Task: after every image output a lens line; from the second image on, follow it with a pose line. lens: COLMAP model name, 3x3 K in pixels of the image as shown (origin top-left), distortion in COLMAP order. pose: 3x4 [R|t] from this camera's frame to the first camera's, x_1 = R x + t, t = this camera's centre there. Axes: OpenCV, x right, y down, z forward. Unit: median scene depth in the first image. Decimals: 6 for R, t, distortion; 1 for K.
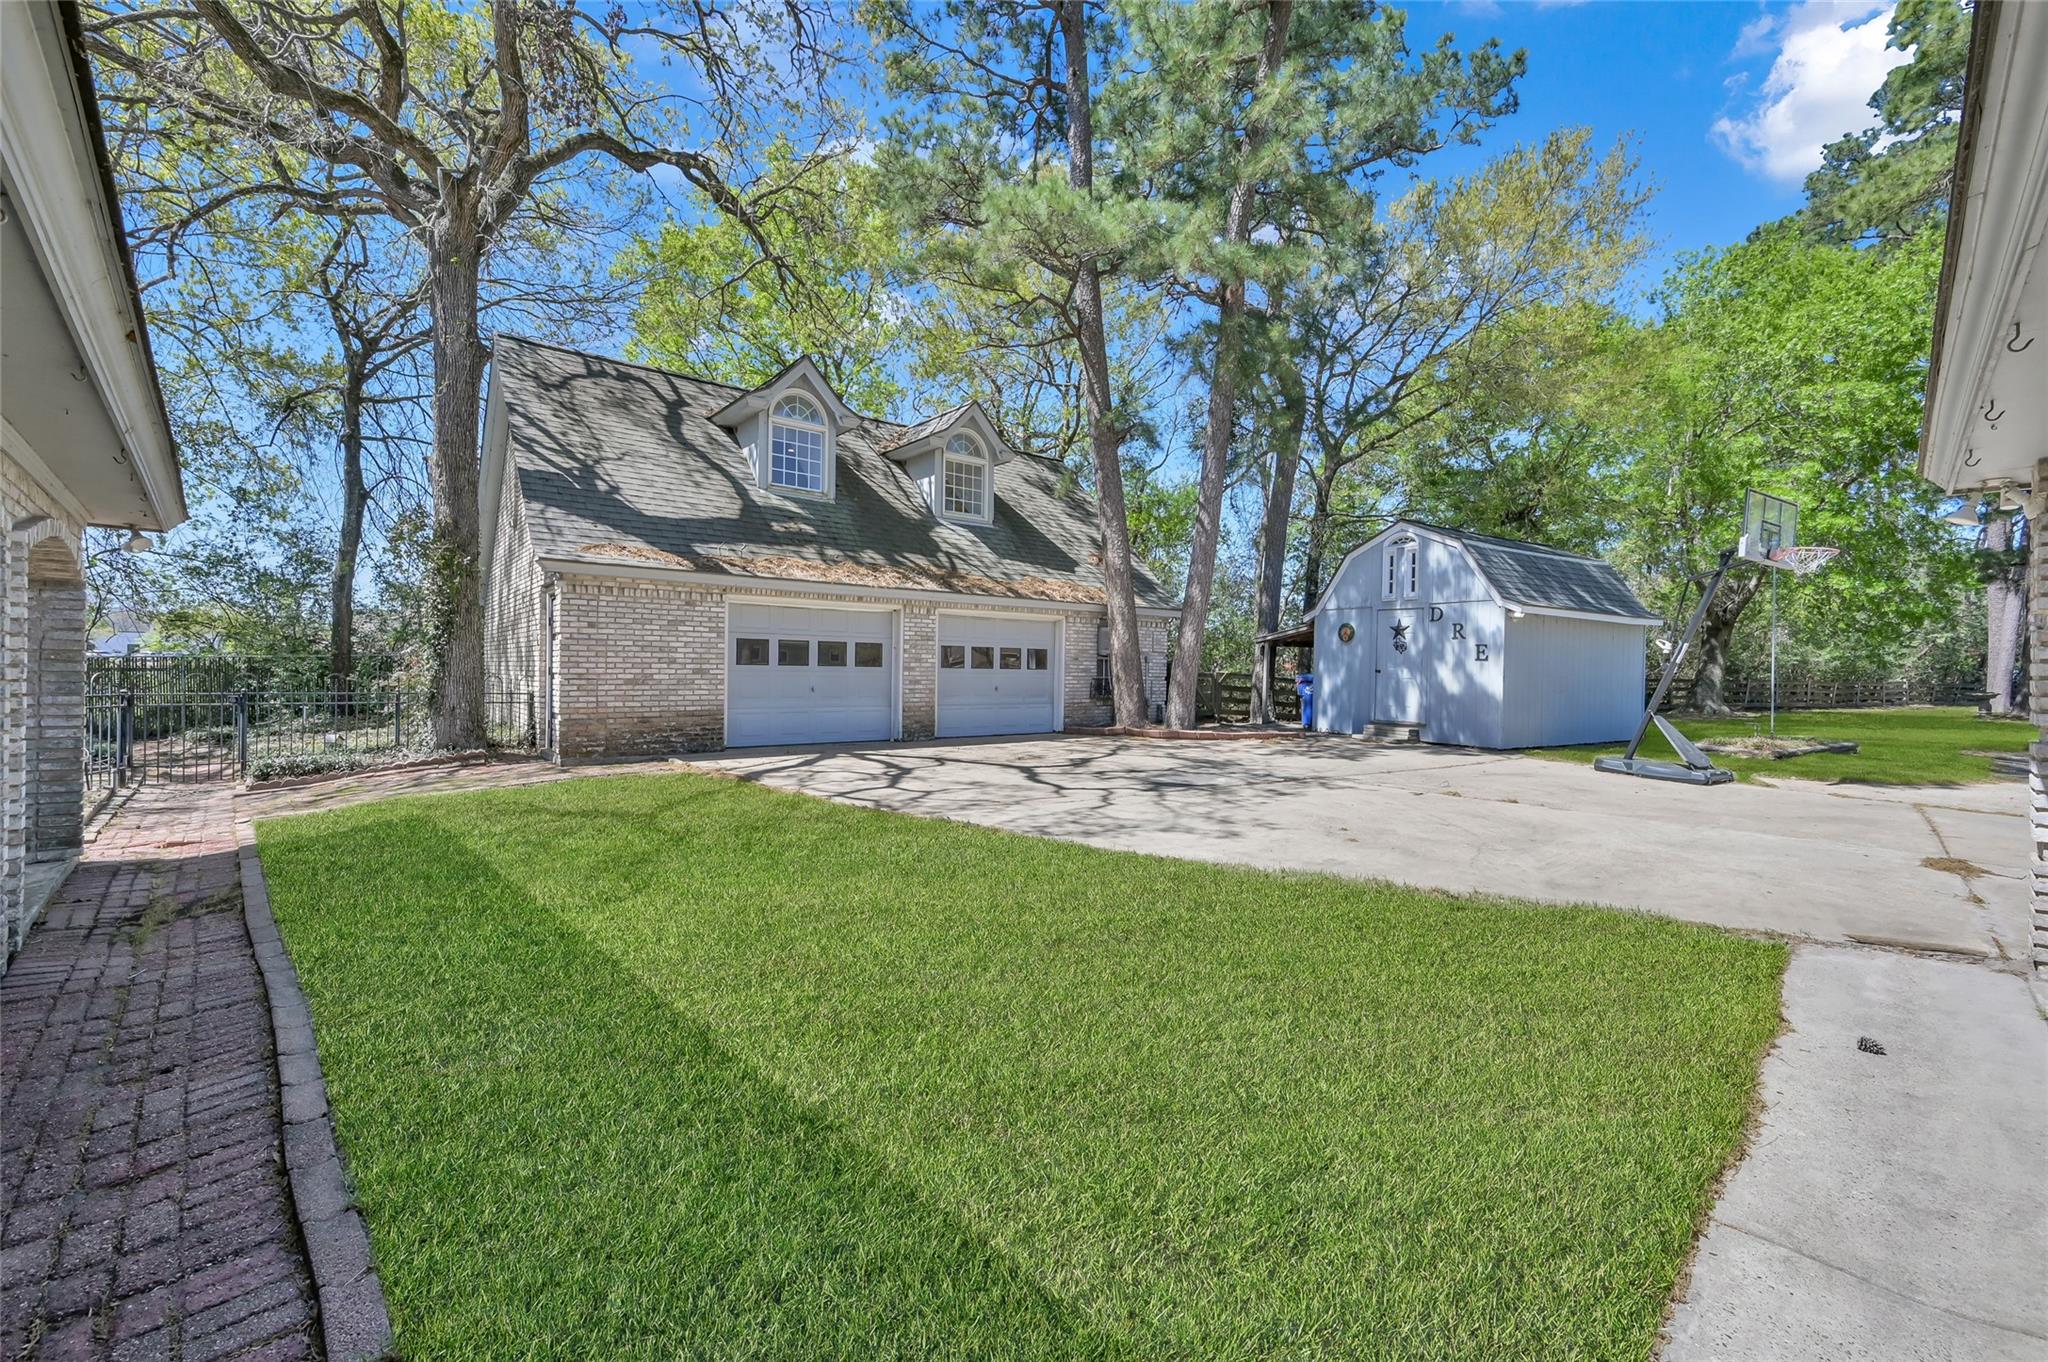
lens RADIAL K [[865.1, 0, 1024.0], [0, 865.1, 681.0], [0, 0, 1]] dist [-0.000198, -0.000013]
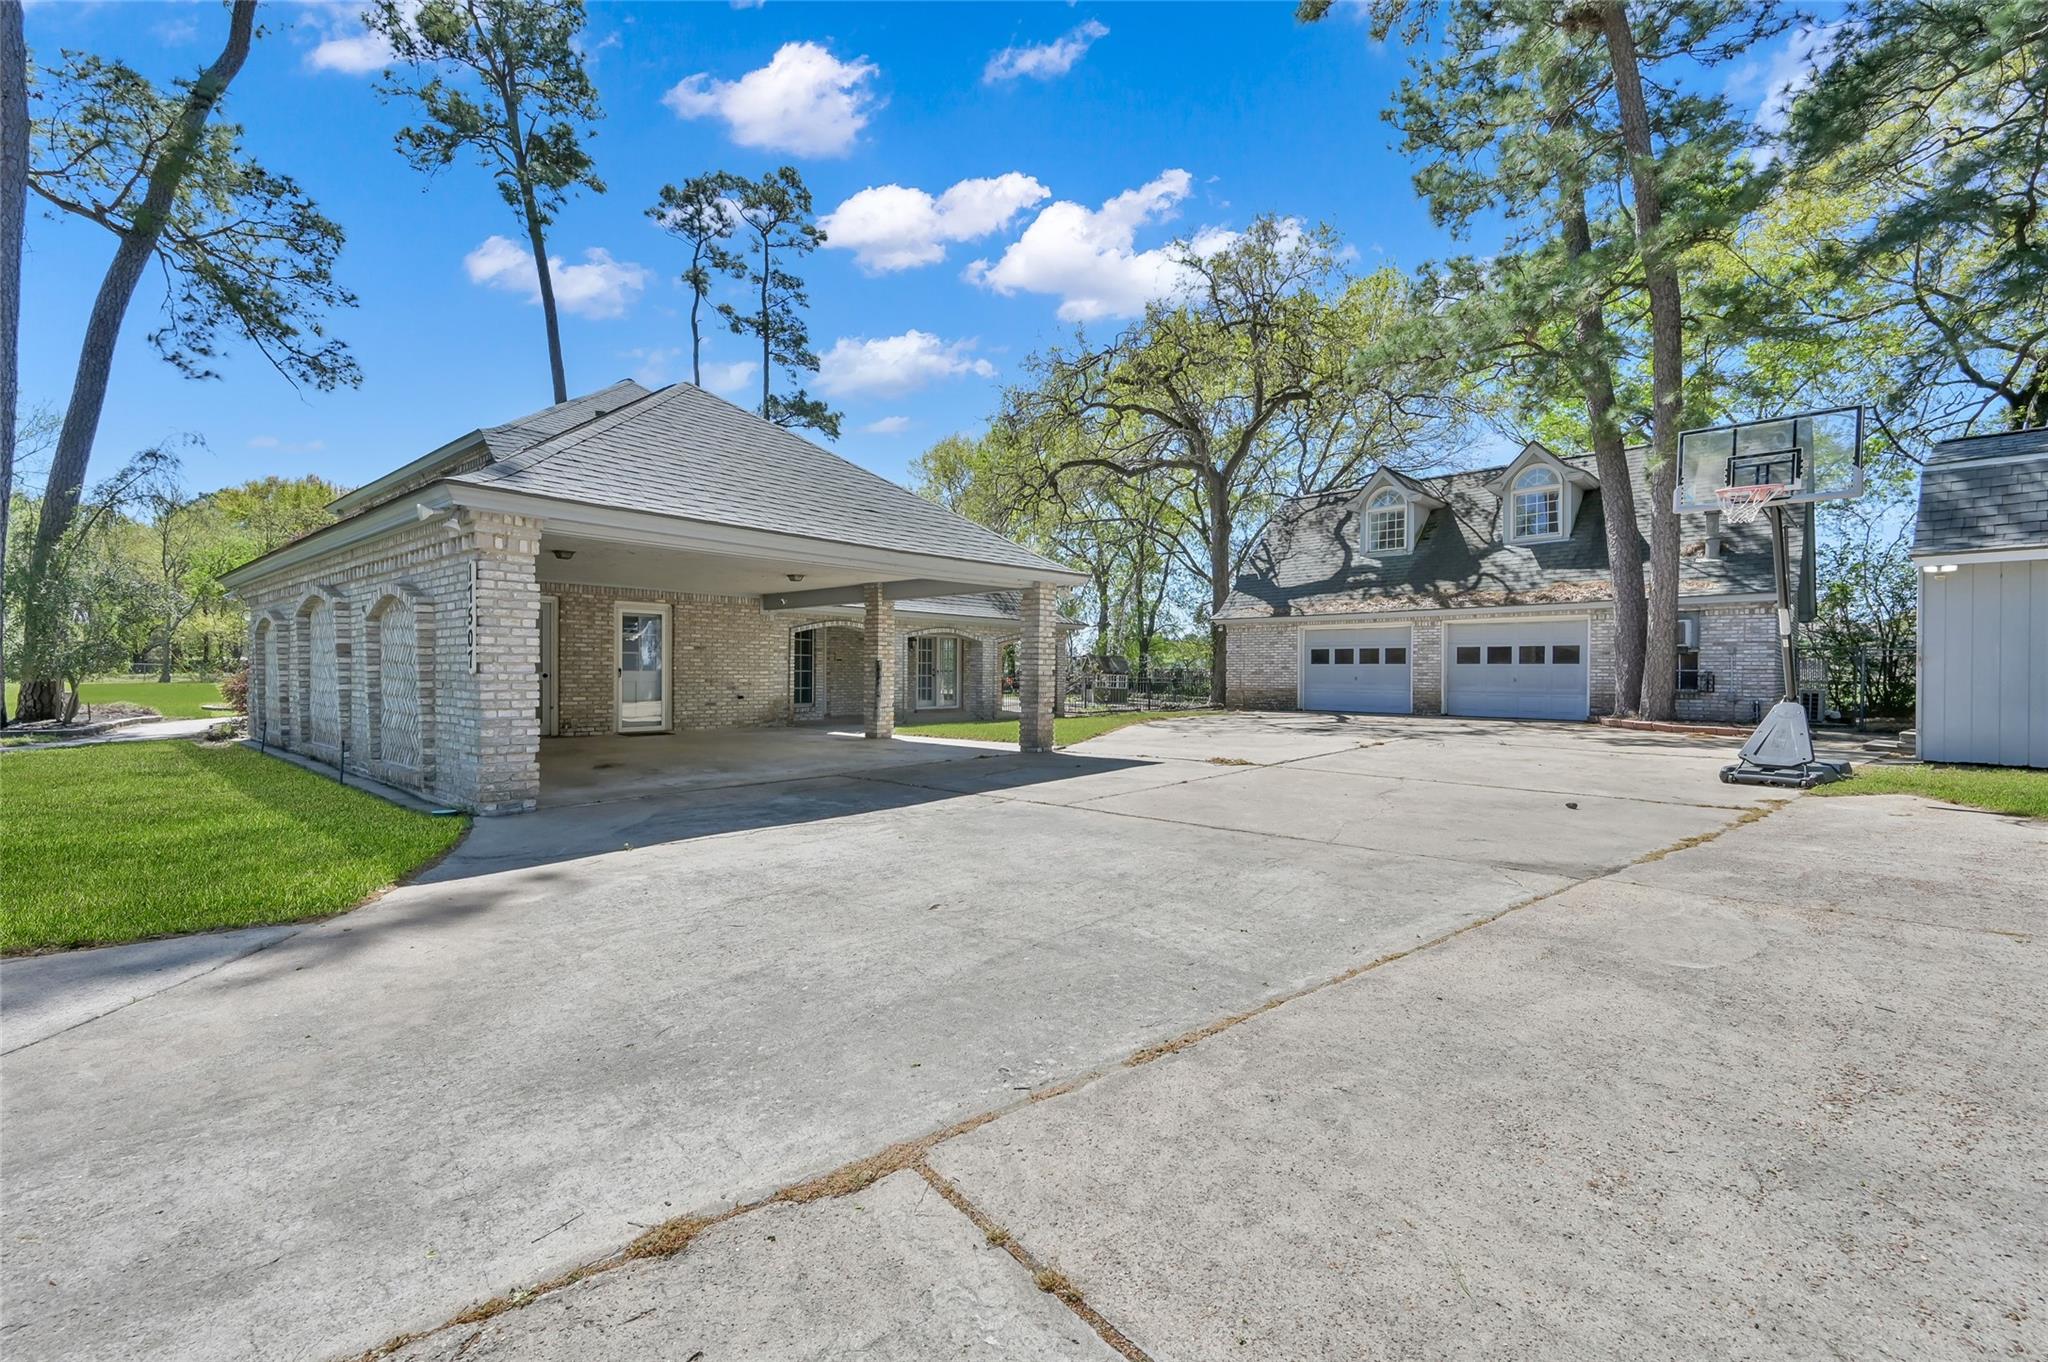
lens RADIAL K [[865.1, 0, 1024.0], [0, 865.1, 681.0], [0, 0, 1]] dist [-0.000198, -0.000013]
pose [[0.099591, 0.003670, -0.995022, 1.272957], [-0.012208, 0.999922, 0.002466, 0.017731], [0.994954, 0.011902, 0.099628, 0.213121]]
